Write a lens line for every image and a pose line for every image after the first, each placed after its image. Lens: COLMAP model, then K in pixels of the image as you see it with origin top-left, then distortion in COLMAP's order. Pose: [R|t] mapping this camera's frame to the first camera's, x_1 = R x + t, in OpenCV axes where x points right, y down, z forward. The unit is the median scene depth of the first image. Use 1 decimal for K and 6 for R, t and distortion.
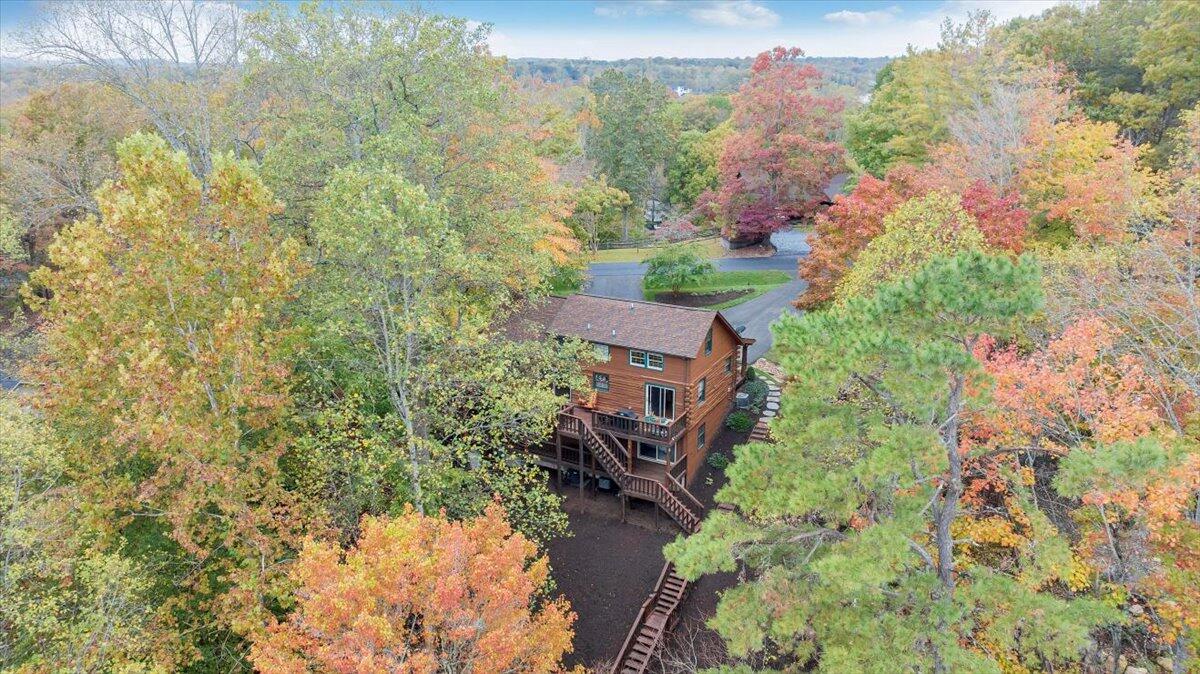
lens RADIAL K [[843.3, 0, 600.0], [0, 843.3, 337.0], [0, 0, 1]] dist [-0.038977, 0.034499]
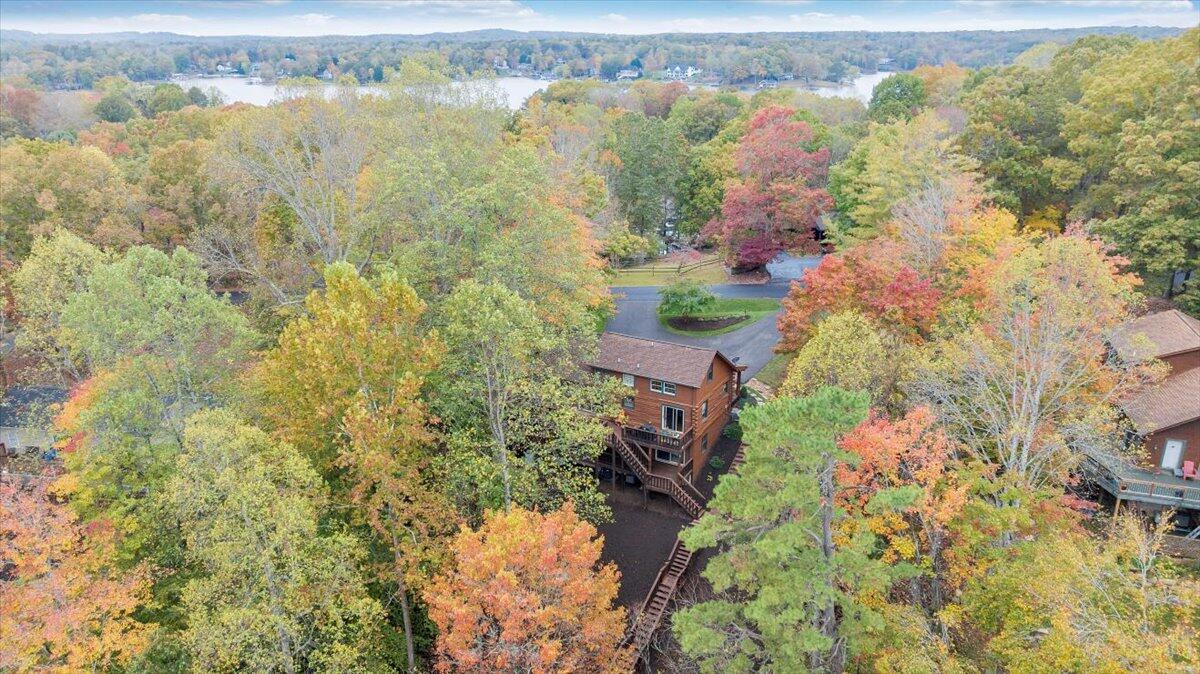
lens RADIAL K [[843.3, 0, 600.0], [0, 843.3, 337.0], [0, 0, 1]] dist [-0.038977, 0.034499]
pose [[0.999938, 0.004247, -0.010337, -0.031566], [-0.003932, 0.999533, 0.030310, -0.094684], [0.010461, -0.030267, 0.999487, -0.333867]]
